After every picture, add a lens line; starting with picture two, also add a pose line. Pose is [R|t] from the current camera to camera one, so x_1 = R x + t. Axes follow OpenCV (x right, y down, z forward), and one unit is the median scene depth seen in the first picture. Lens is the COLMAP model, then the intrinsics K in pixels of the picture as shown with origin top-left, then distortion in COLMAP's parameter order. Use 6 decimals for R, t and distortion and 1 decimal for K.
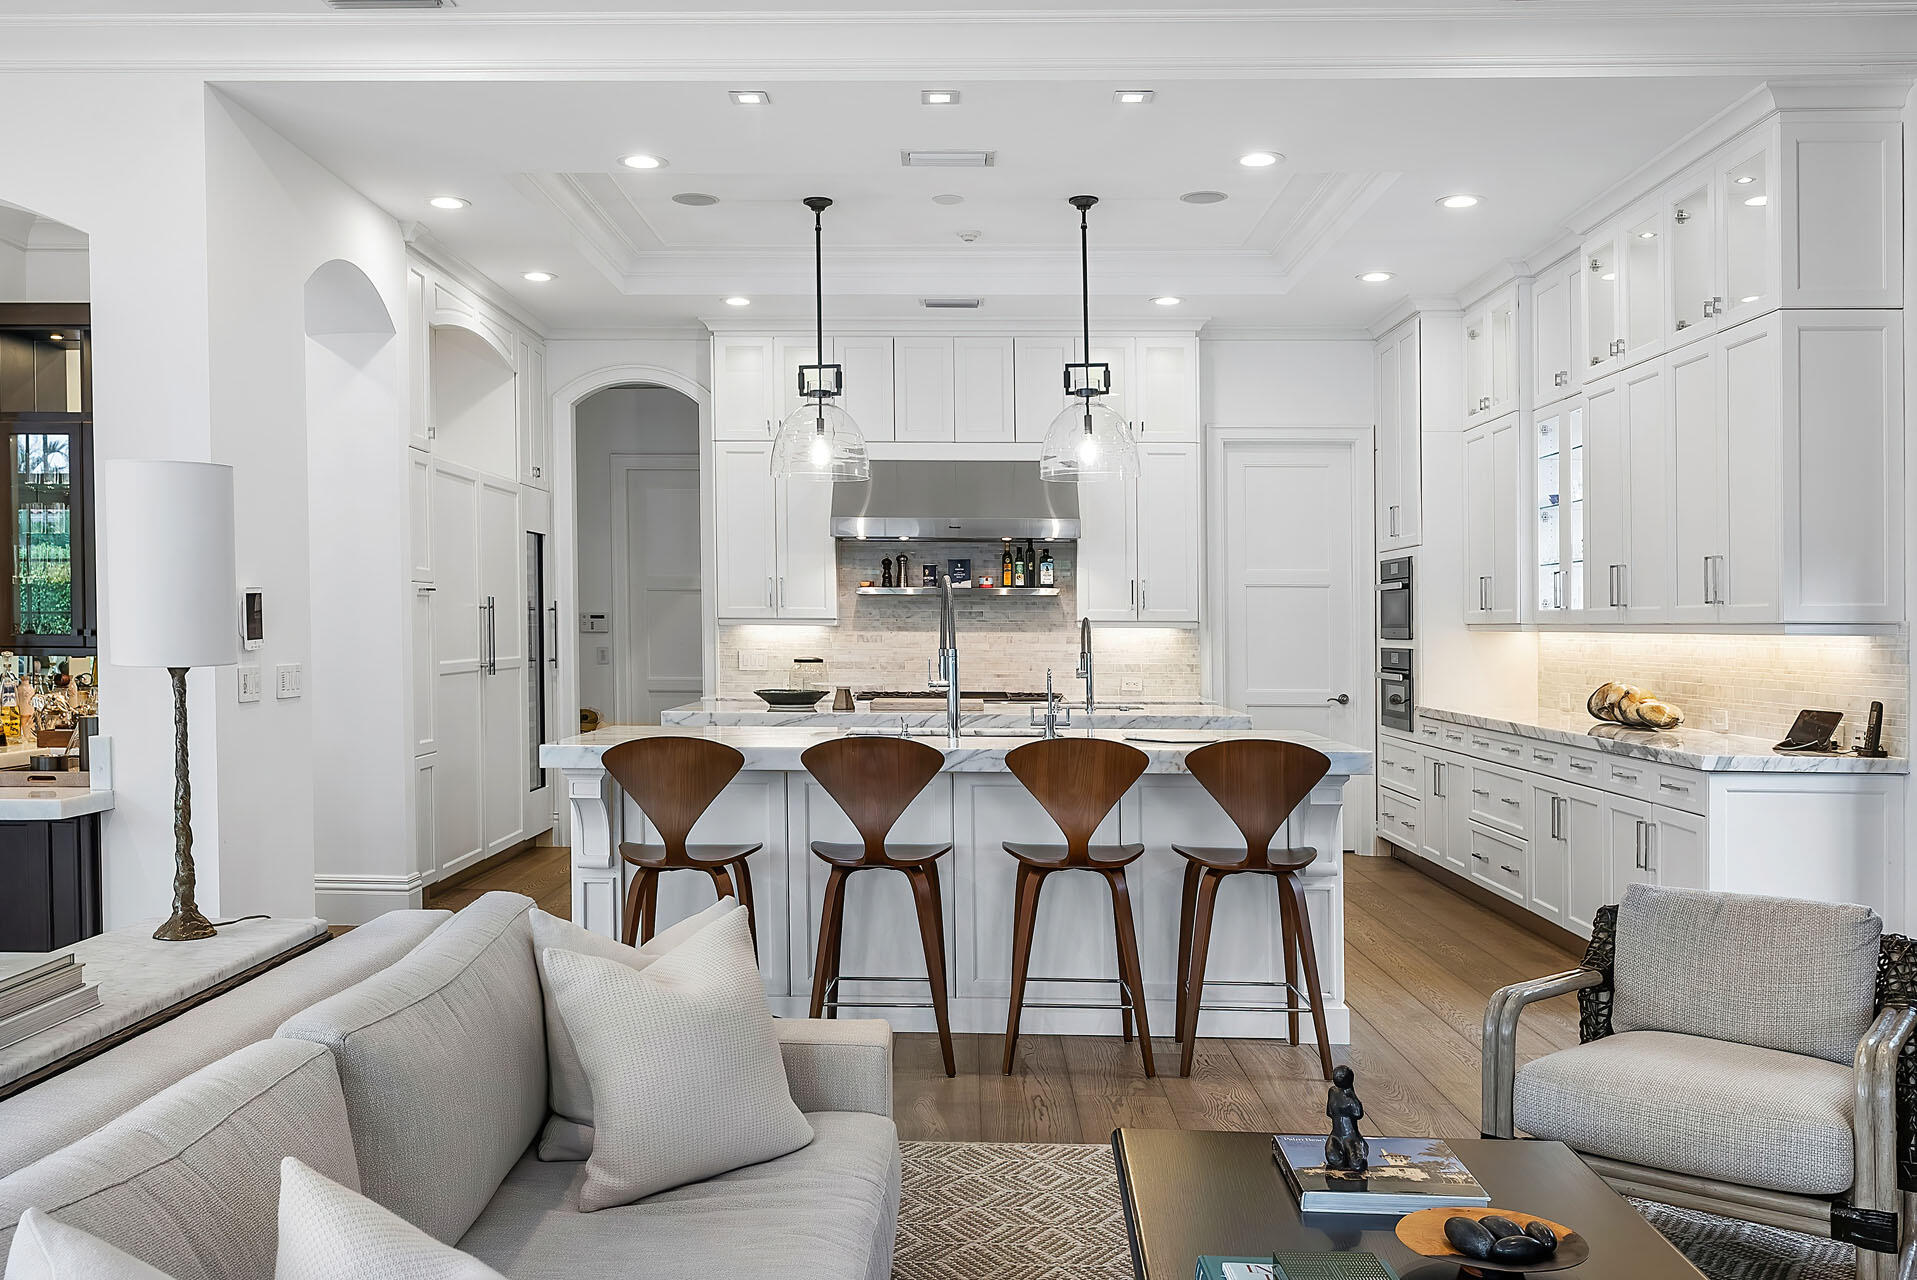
lens RADIAL K [[1681.0, 0, 958.5], [0, 1681.0, 640.0], [0, 0, 1]] dist [0.000093, -0.003322]
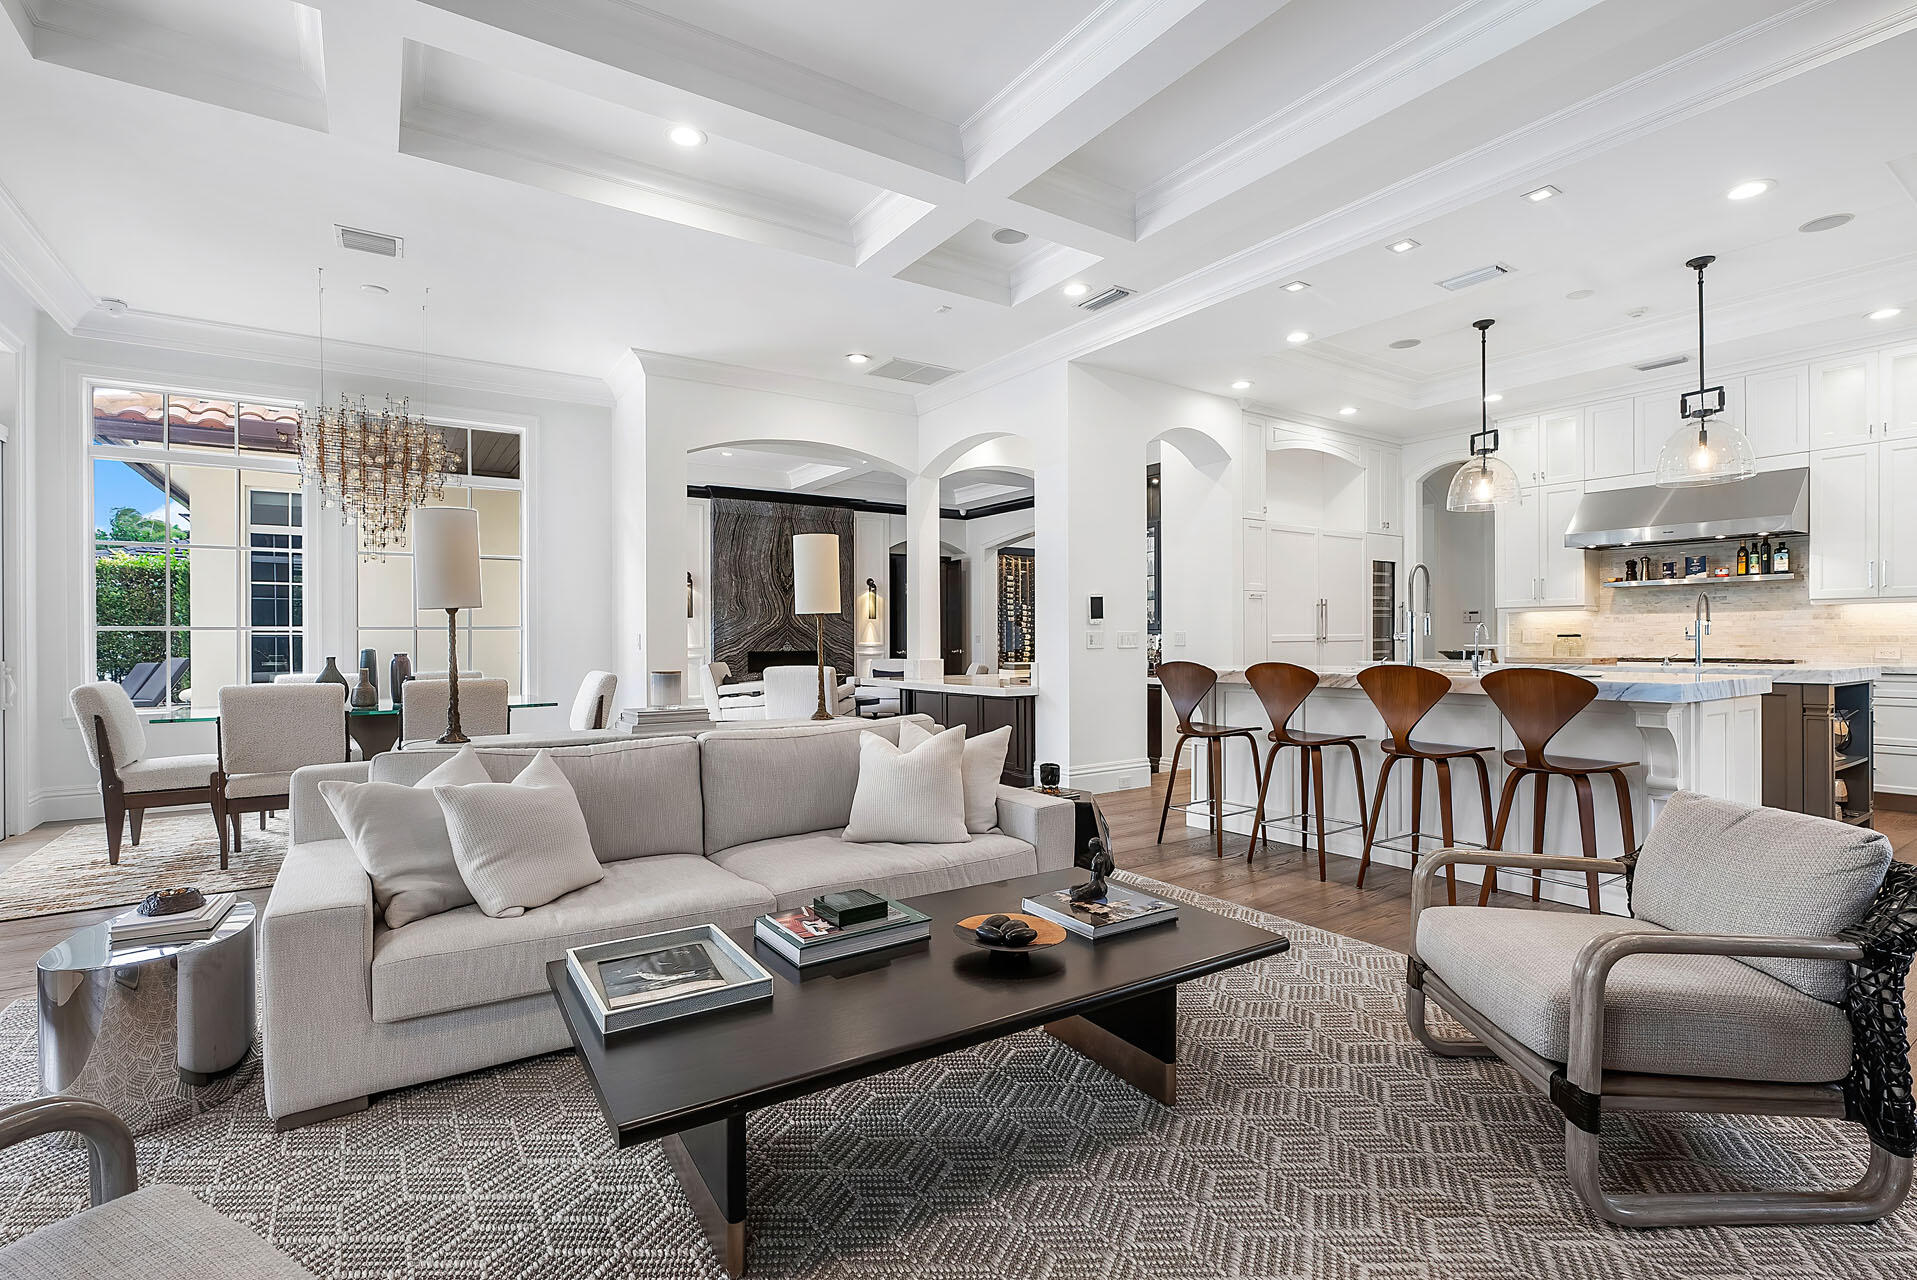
lens RADIAL K [[919.8, 0, 950.2], [0, 919.8, 651.5], [0, 0, 1]] dist [-0.001612, -0.000329]
pose [[0.569190, 0.002478, -0.822203, 0.320729], [0.002094, 0.999988, 0.004463, 0.026673], [0.822204, -0.004262, 0.569177, 0.144717]]
